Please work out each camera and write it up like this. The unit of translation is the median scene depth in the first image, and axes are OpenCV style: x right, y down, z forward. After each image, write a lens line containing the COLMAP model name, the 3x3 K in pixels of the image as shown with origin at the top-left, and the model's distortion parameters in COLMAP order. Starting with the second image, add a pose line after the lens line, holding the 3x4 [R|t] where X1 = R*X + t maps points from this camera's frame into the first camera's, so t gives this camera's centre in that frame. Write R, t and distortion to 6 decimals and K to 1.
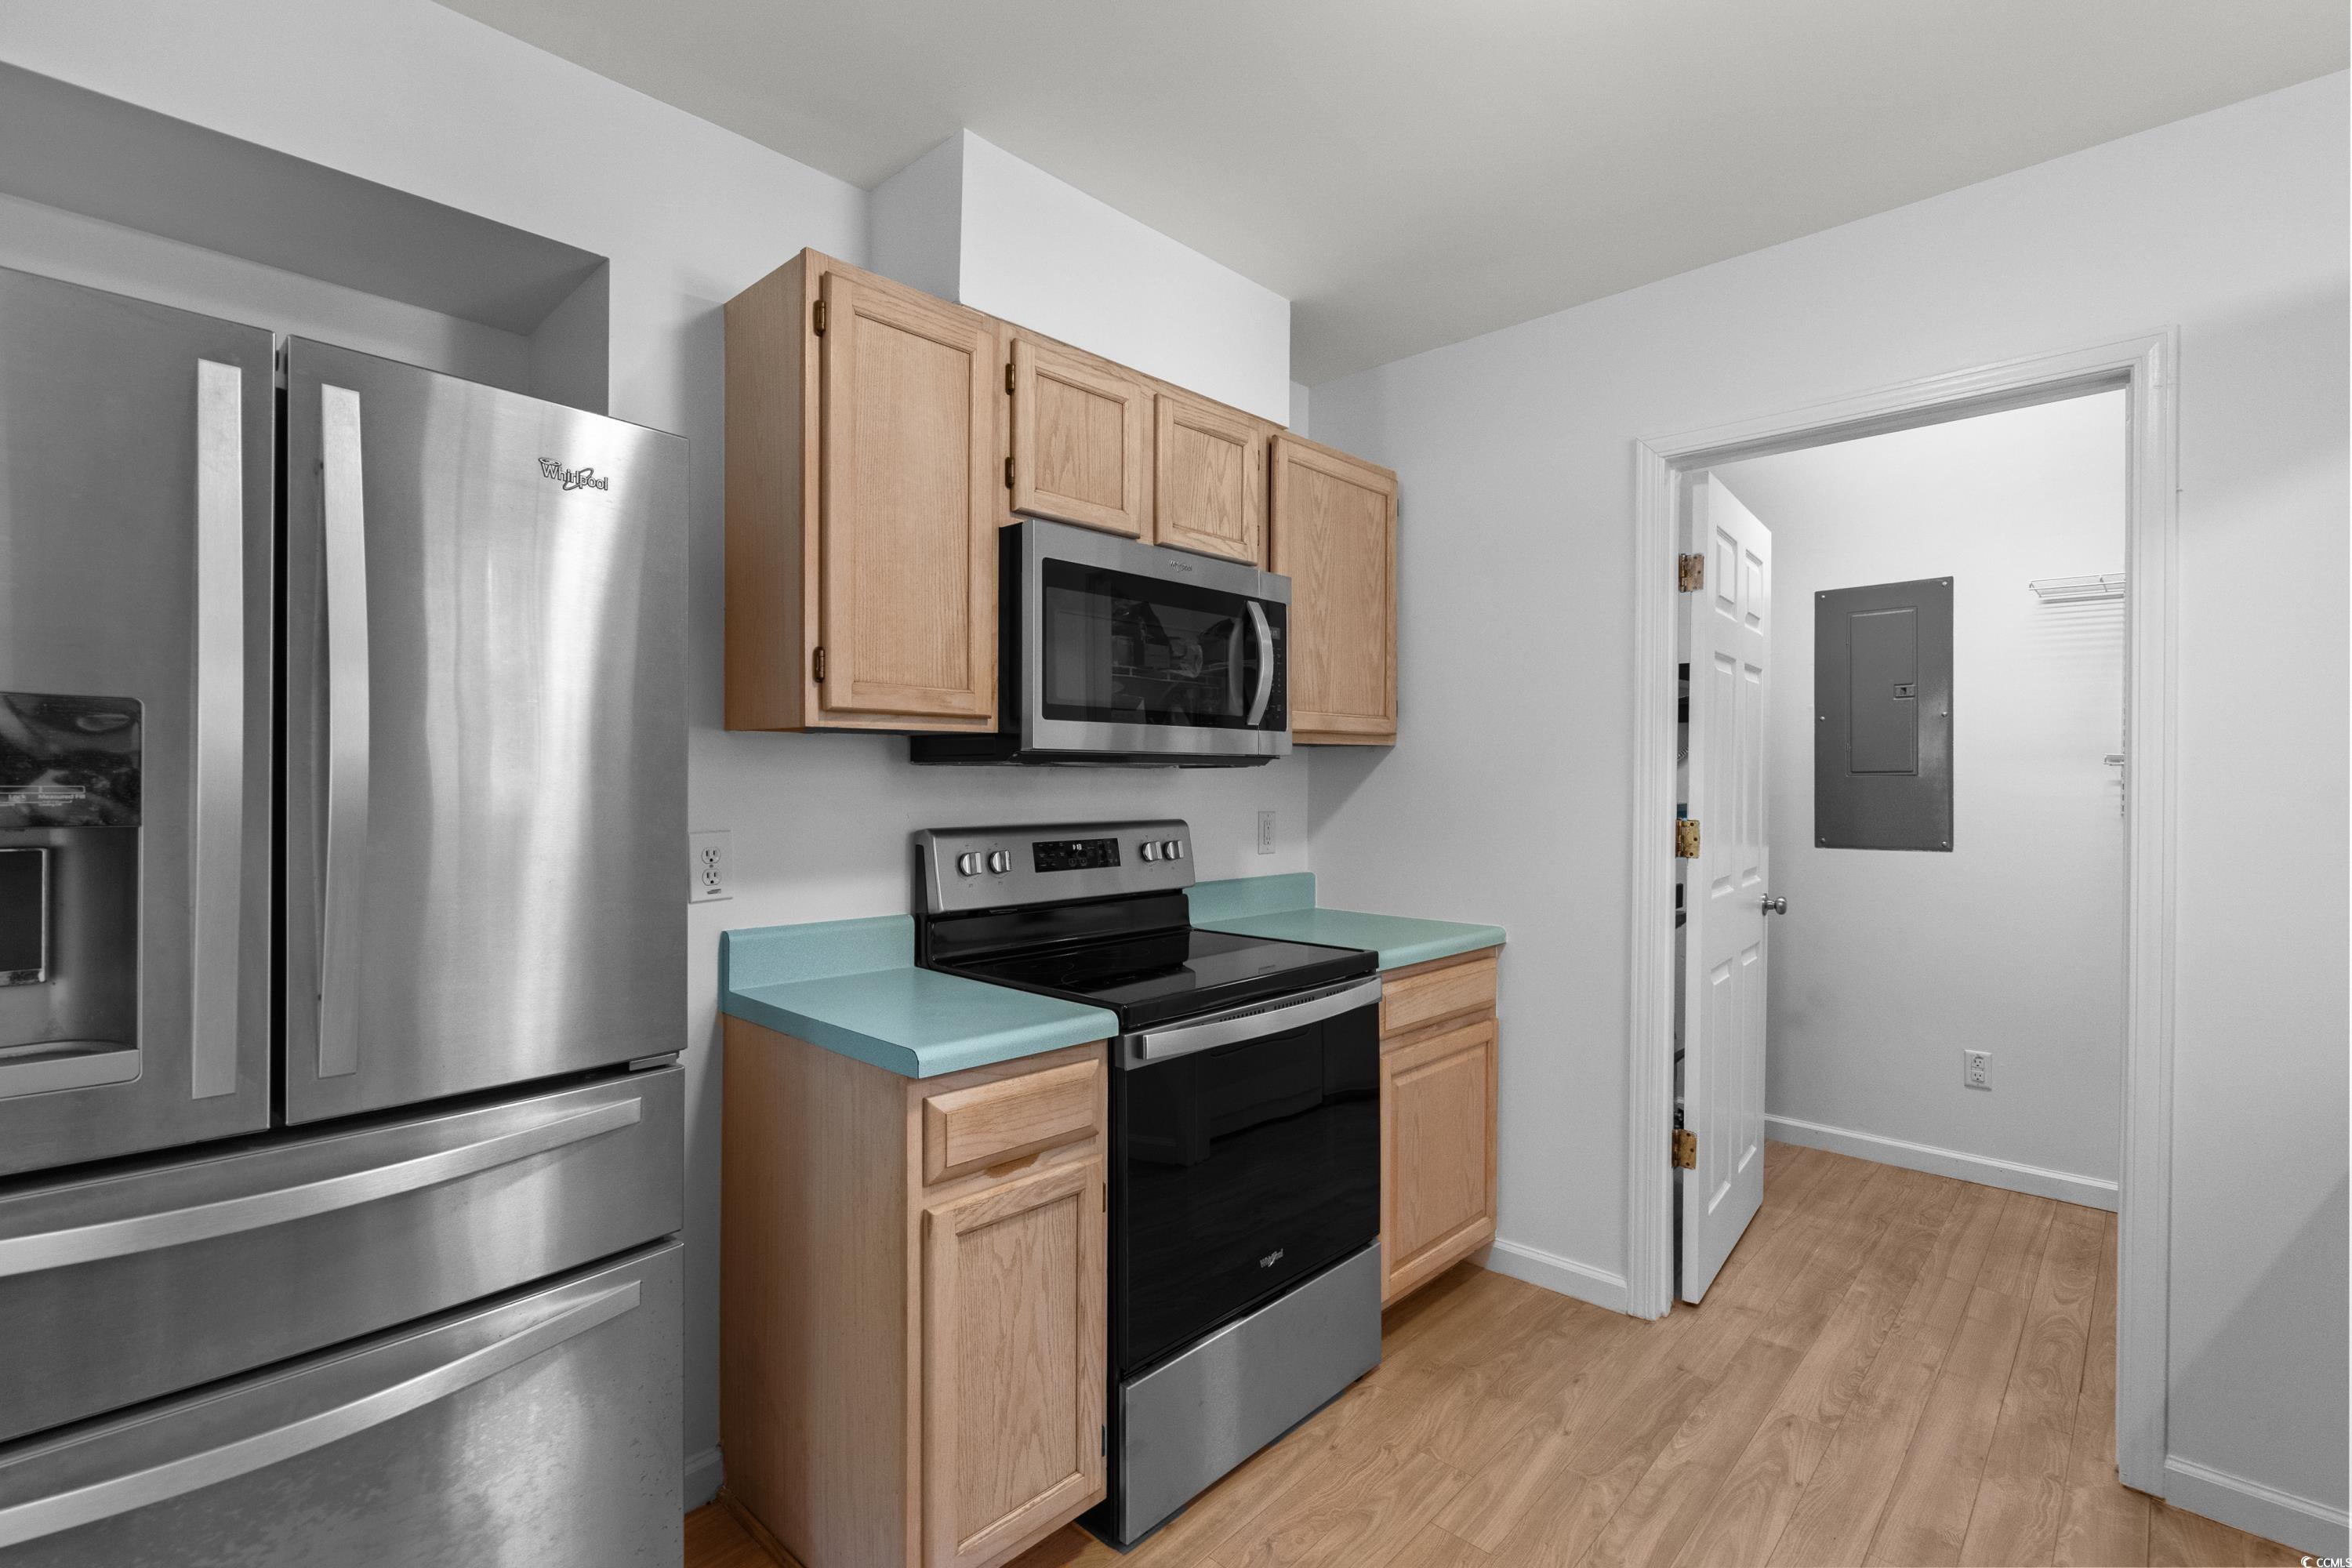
lens RADIAL K [[1067.2, 0, 1187.6], [0, 1067.2, 783.0], [0, 0, 1]] dist [-0.002232, -0.000256]
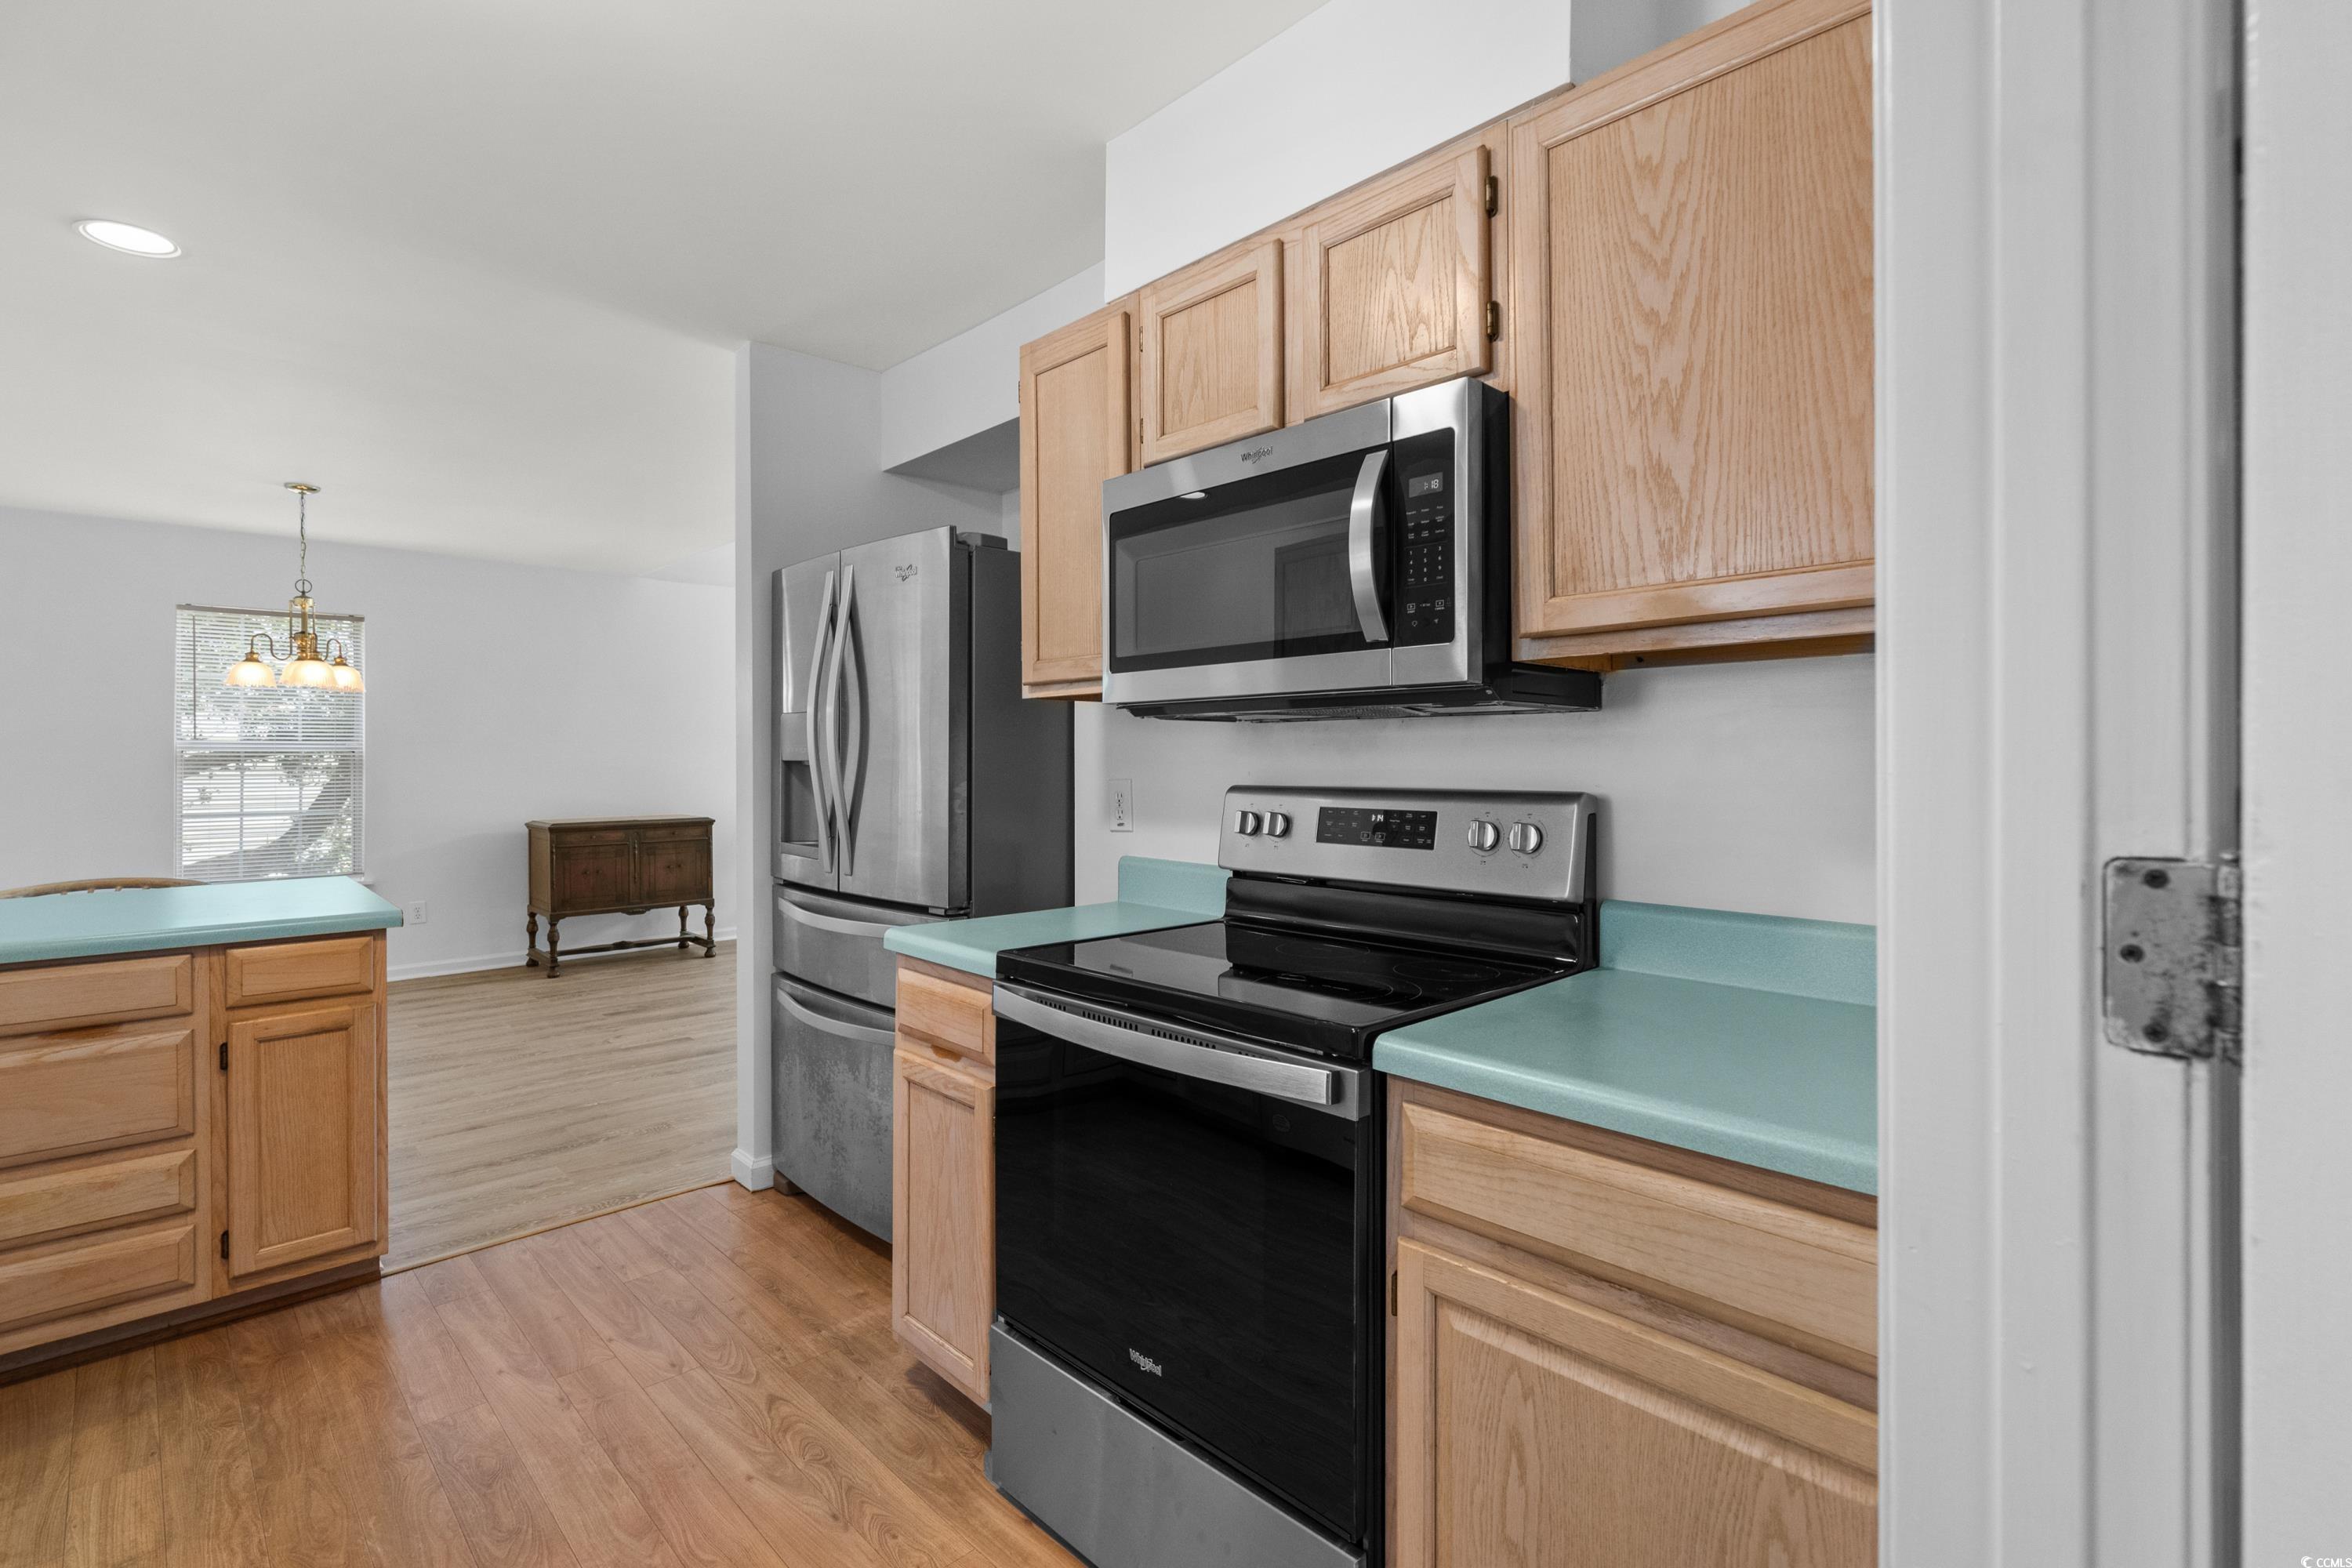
lens RADIAL K [[1083.7, 0, 1181.4], [0, 1083.7, 758.3], [0, 0, 1]] dist [-0.000503, 0.000551]
pose [[-0.045493, -0.005113, -0.998952, 0.728324], [-0.004043, 0.999980, -0.004934, 0.020609], [0.998956, 0.003814, -0.045512, 0.914975]]
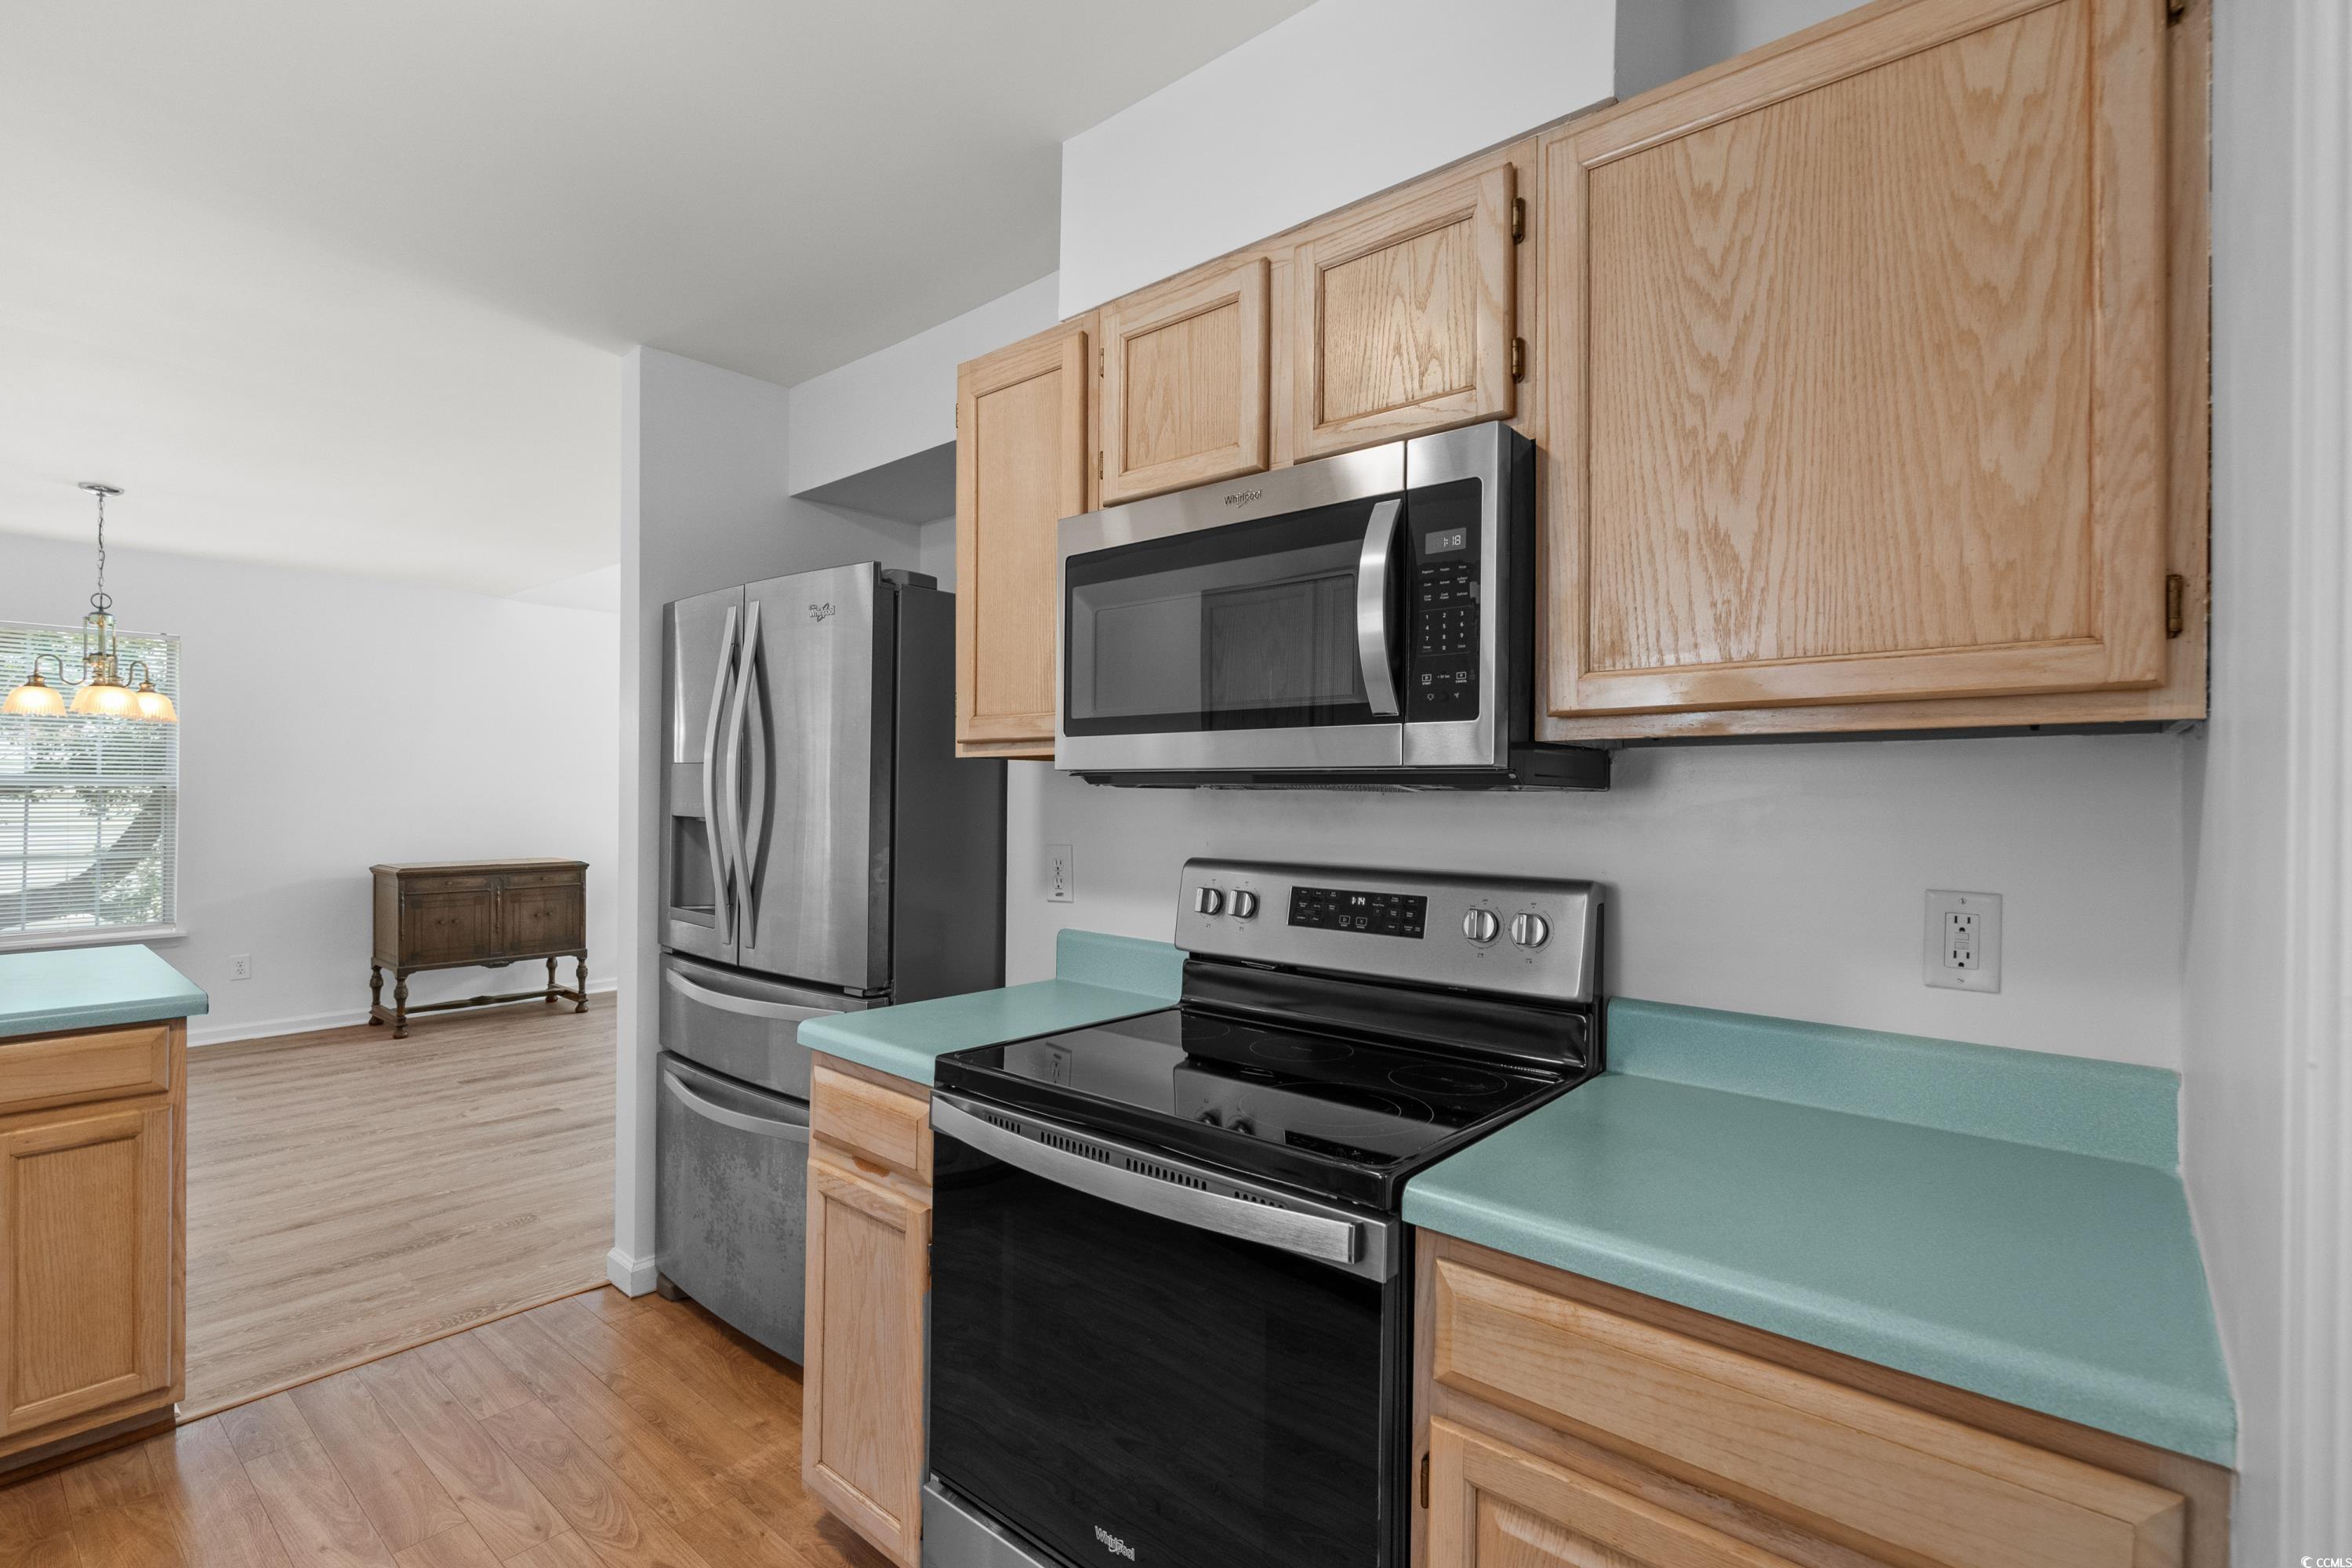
lens RADIAL K [[1083.7, 0, 1180.2], [0, 1083.7, 793.9], [0, 0, 1]] dist [0.000184, 0.000109]
pose [[0.049527, -0.003959, -0.998765, 0.642240], [-0.016033, 0.999860, -0.004758, -0.007404], [0.998644, 0.016249, 0.049456, 0.864425]]
